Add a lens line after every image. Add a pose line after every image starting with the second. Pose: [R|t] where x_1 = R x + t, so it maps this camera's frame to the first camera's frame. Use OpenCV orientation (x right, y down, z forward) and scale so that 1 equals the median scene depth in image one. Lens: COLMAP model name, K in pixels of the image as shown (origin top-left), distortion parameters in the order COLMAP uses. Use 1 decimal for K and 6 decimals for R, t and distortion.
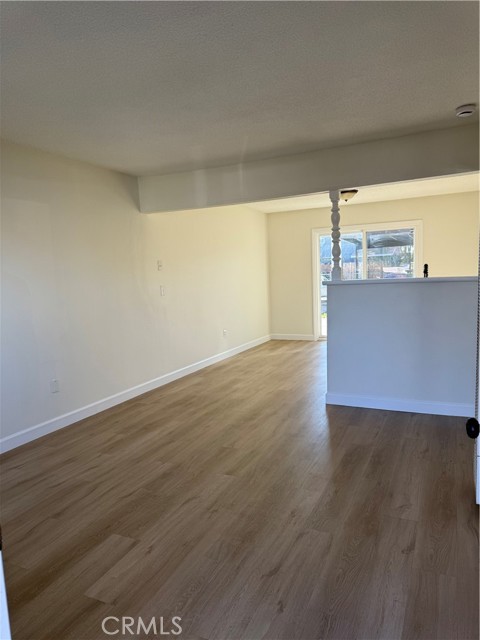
lens RADIAL K [[451.0, 0, 238.0], [0, 451.0, 326.4], [0, 0, 1]] dist [0.057852, -0.067757]
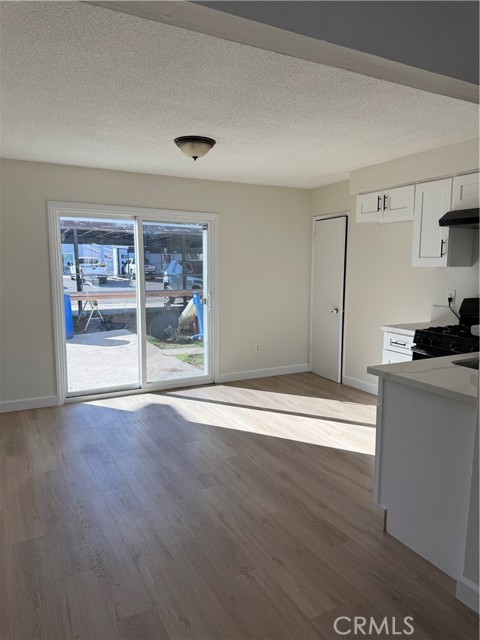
lens RADIAL K [[451.0, 0, 240.8], [0, 451.0, 323.5], [0, 0, 1]] dist [0.057852, -0.067757]
pose [[0.593146, -0.059259, 0.802911, -0.276351], [0.064914, 0.997561, 0.025671, -0.134972], [-0.802474, 0.036893, 0.595546, 0.971466]]
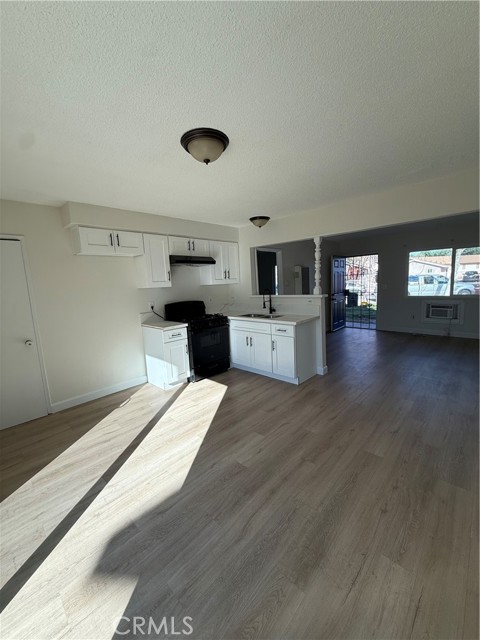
lens RADIAL K [[254.8, 0, 239.7], [0, 254.8, 318.0], [0, 0, 1]] dist [0.001444, 0.000471]
pose [[-0.942844, 0.045627, 0.330095, 0.188881], [0.129271, 0.963088, 0.236114, -0.271938], [-0.307137, 0.265290, -0.913941, 1.947206]]
